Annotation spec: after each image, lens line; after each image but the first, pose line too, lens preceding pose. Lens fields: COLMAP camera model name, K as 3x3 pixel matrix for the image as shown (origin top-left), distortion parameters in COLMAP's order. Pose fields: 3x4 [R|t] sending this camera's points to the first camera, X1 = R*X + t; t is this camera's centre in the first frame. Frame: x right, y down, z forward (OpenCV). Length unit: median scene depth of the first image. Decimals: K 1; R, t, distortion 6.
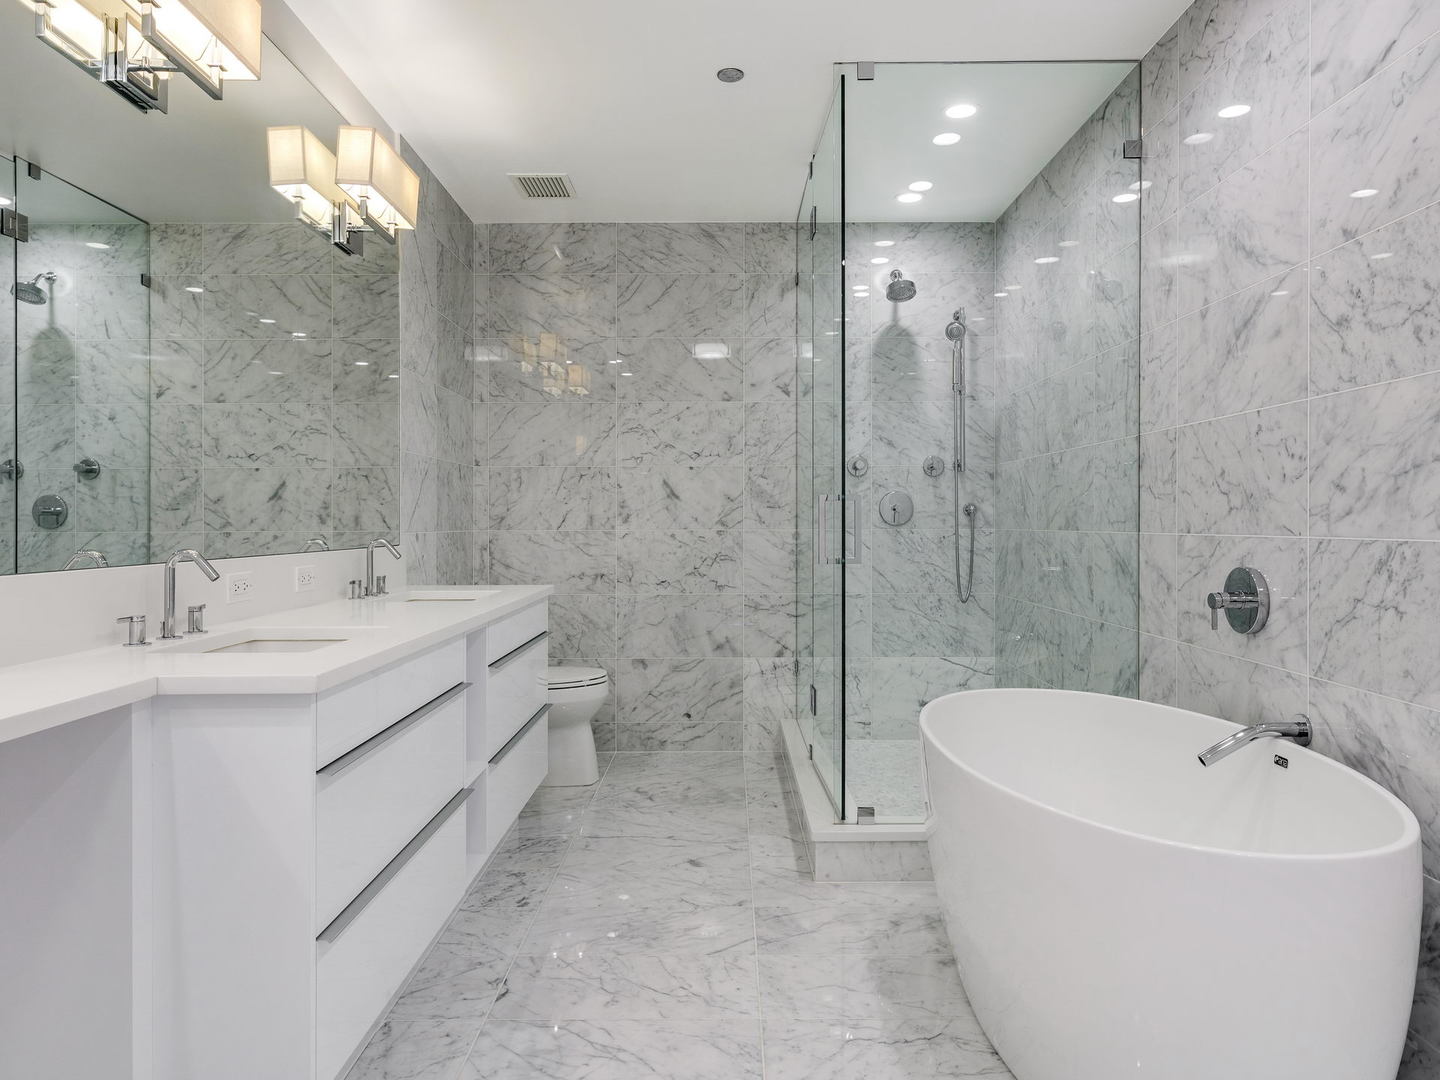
lens RADIAL K [[954.1, 0, 719.9], [0, 954.1, 533.7], [0, 0, 1]] dist [0.008291, -0.001100]
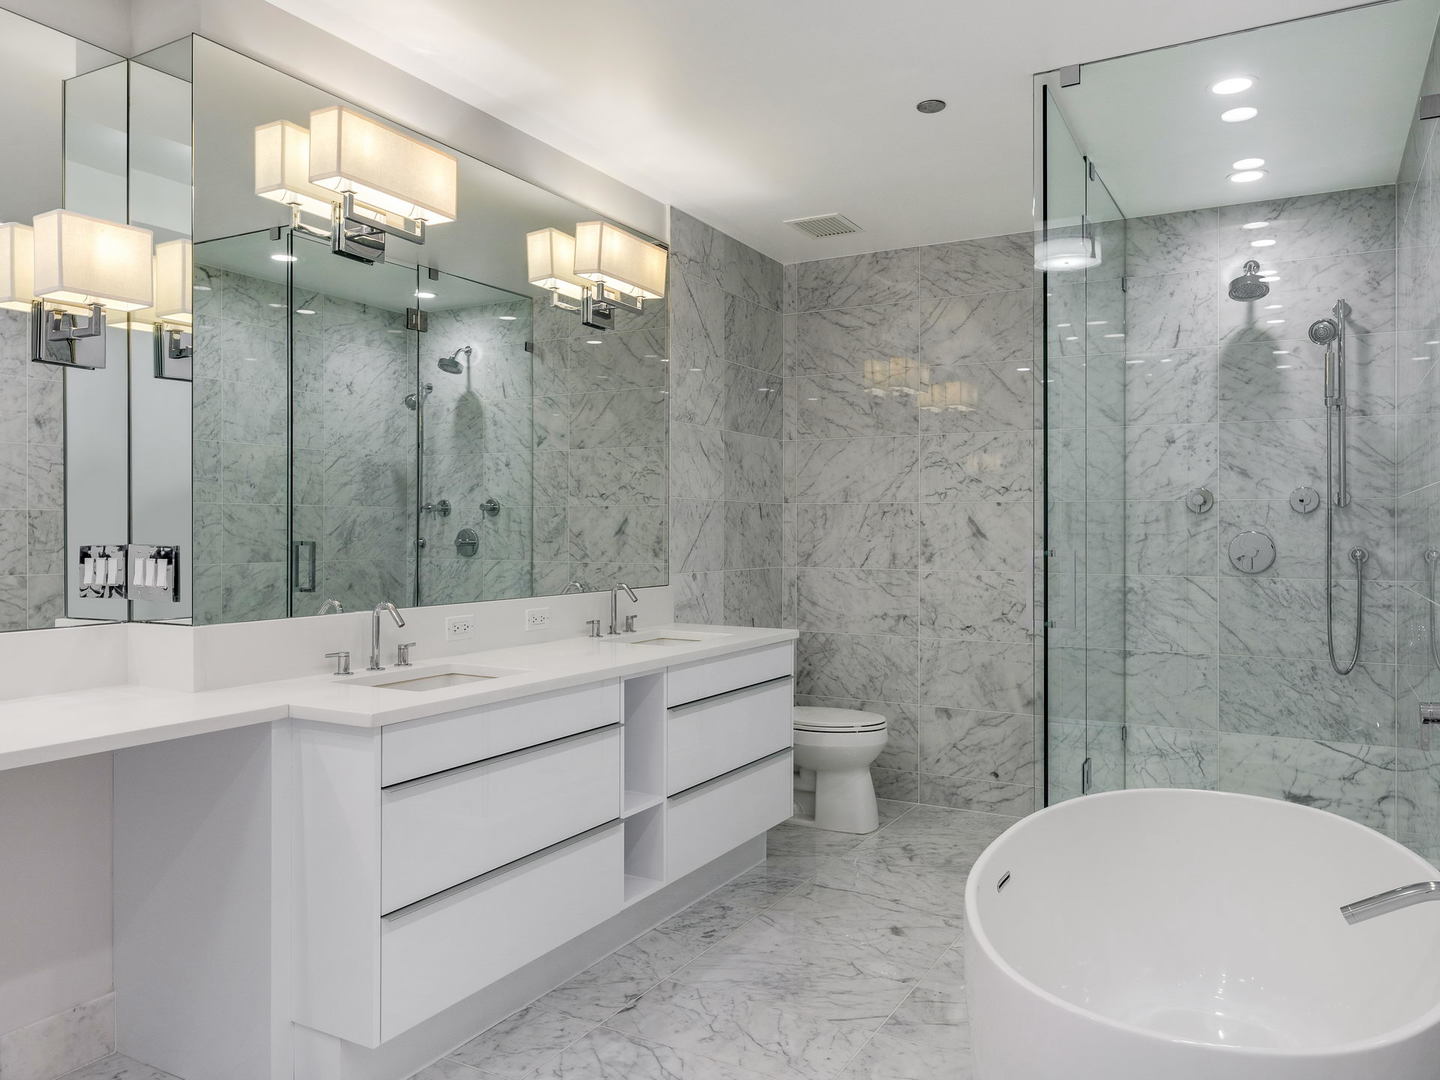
lens RADIAL K [[1051.4, 0, 719.7], [0, 1051.4, 538.4], [0, 0, 1]] dist [0.008799, 0.004709]
pose [[0.872540, 0.011851, -0.488399, 0.232231], [-0.013576, 0.999908, 0.000008, -0.032811], [0.488354, 0.006623, 0.872620, -0.008270]]
